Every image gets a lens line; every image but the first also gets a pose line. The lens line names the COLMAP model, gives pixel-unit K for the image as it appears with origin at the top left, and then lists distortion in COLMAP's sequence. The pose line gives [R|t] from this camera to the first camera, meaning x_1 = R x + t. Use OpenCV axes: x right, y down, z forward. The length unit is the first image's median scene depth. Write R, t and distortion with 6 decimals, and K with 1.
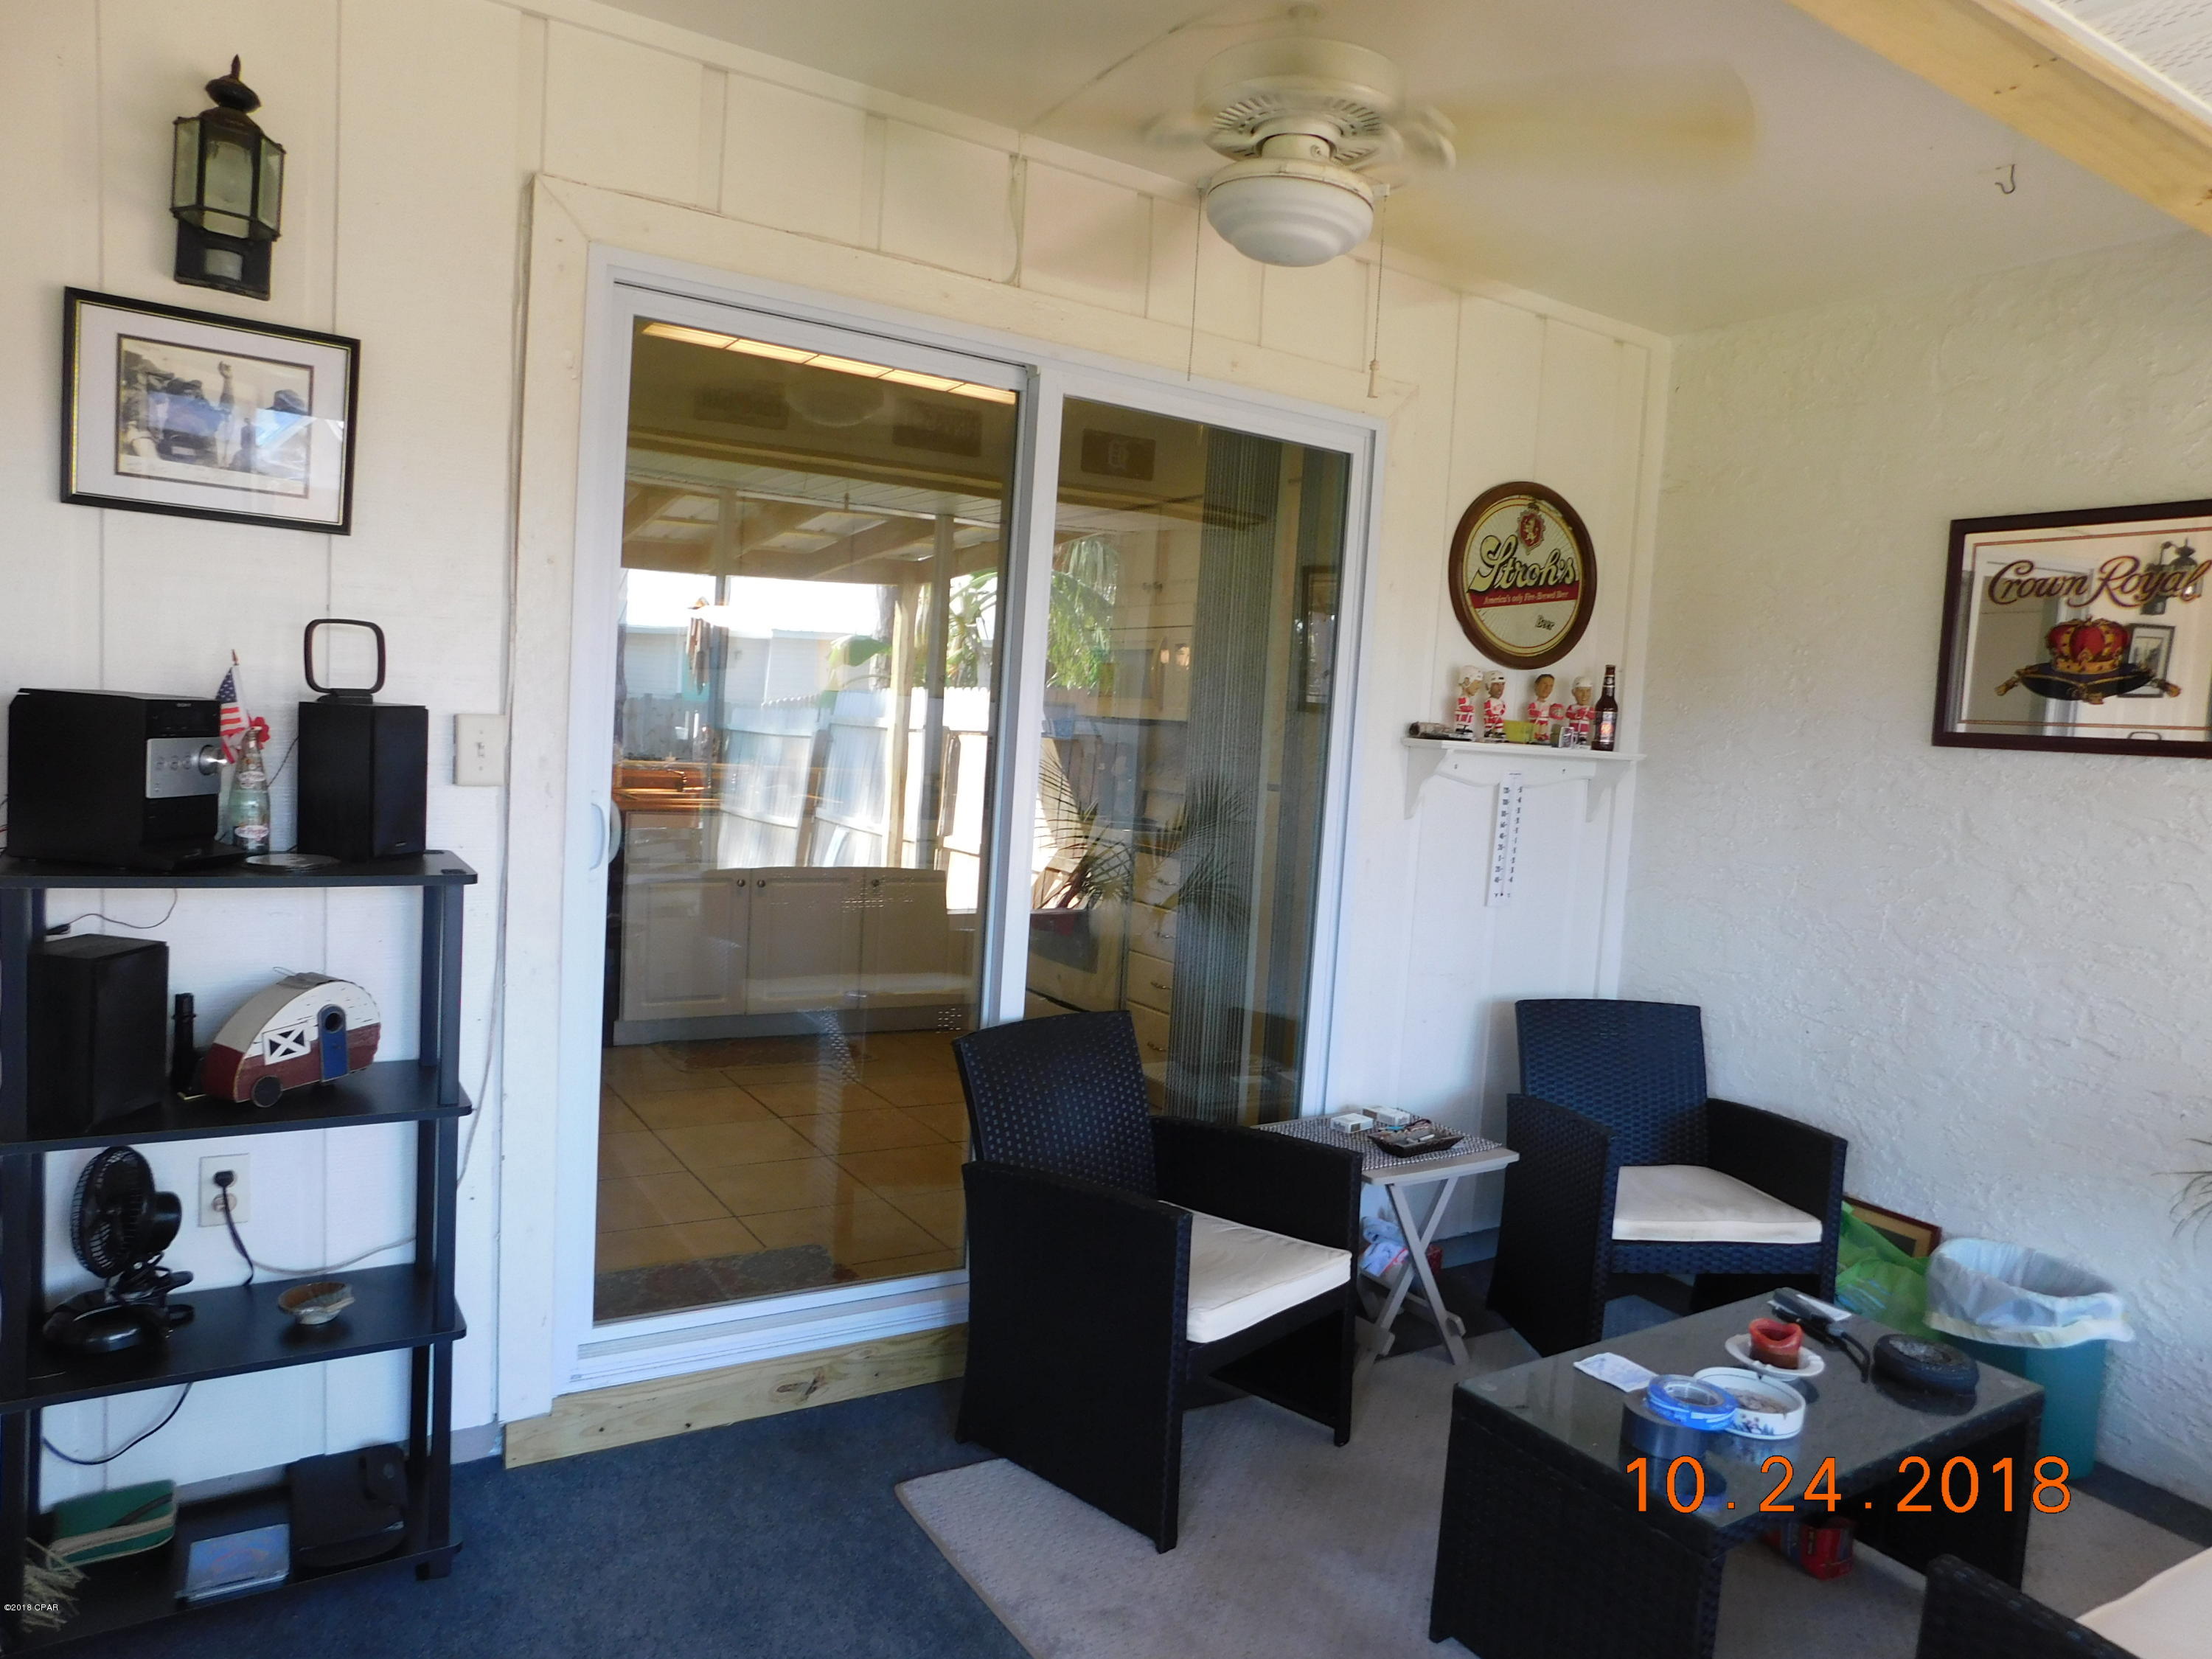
lens RADIAL K [[1450.3, 0, 1100.7], [0, 1450.3, 818.4], [0, 0, 1]] dist [-0.074247, 0.055994]
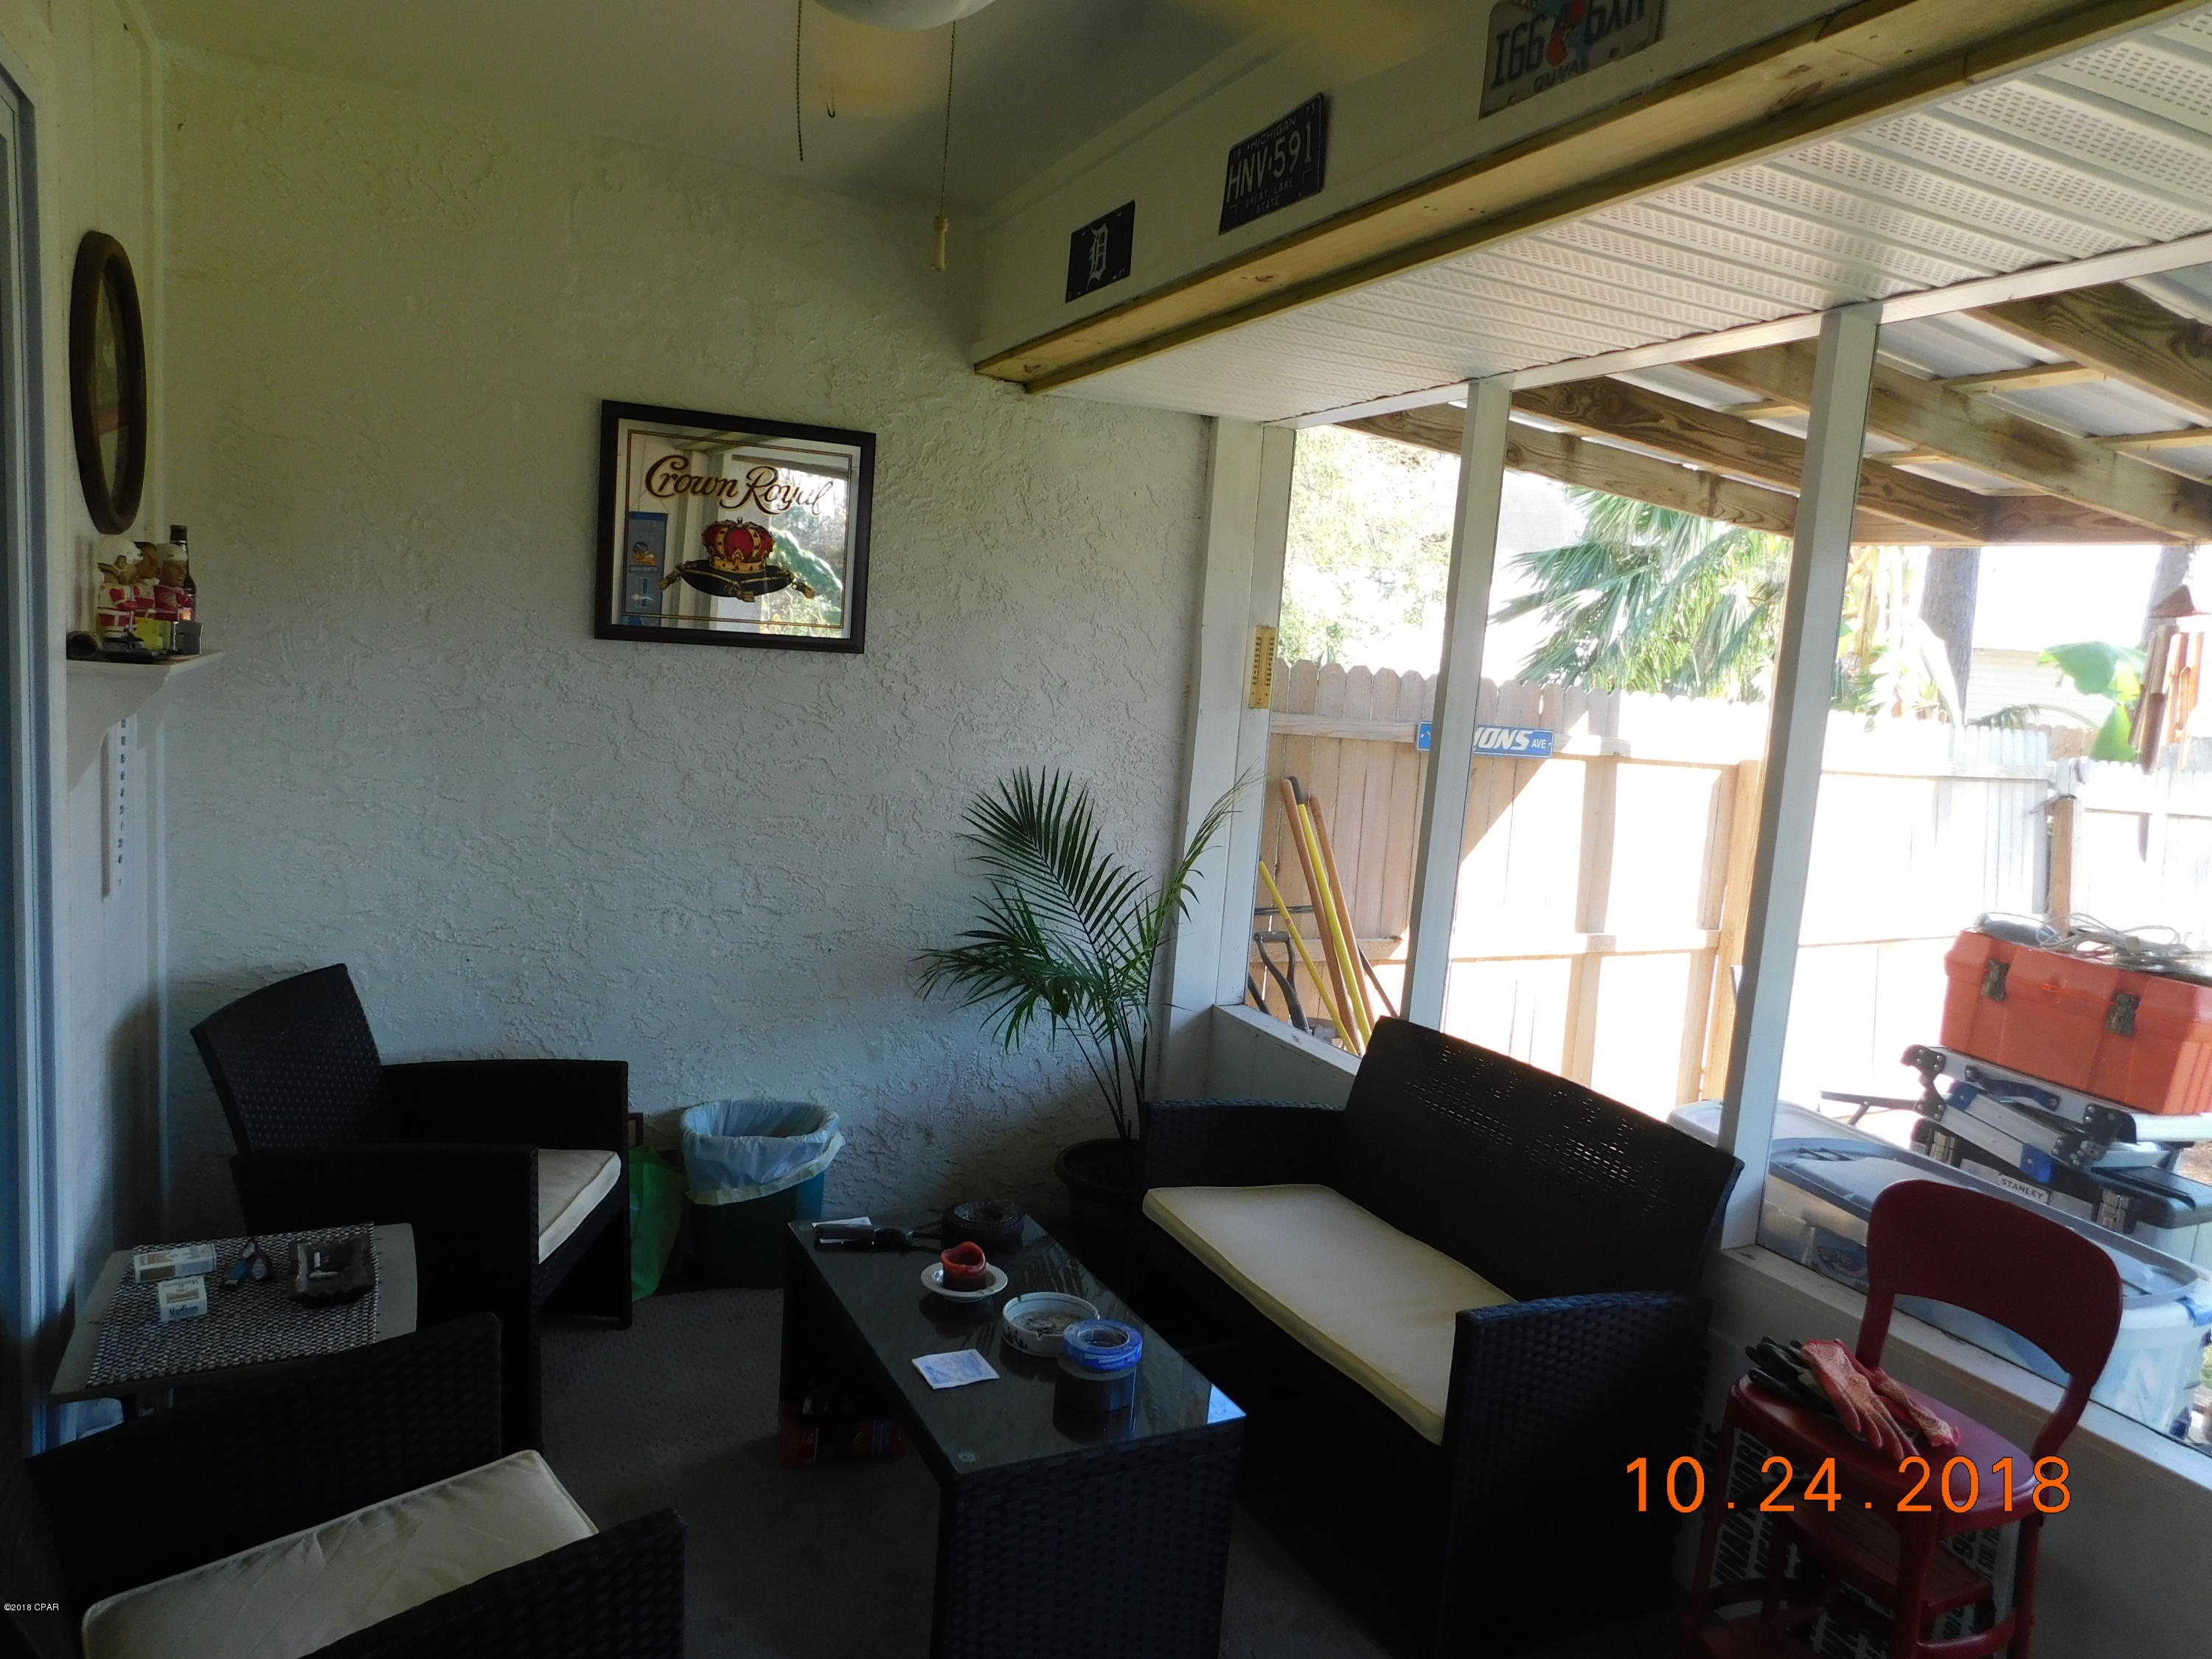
lens RADIAL K [[1450.3, 0, 1096.0], [0, 1450.3, 840.8], [0, 0, 1]] dist [-0.074247, 0.055994]
pose [[0.118924, -0.177033, 0.976994, -0.367270], [0.009617, 0.984136, 0.177156, -0.090486], [-0.992857, -0.011672, 0.118740, 0.581775]]
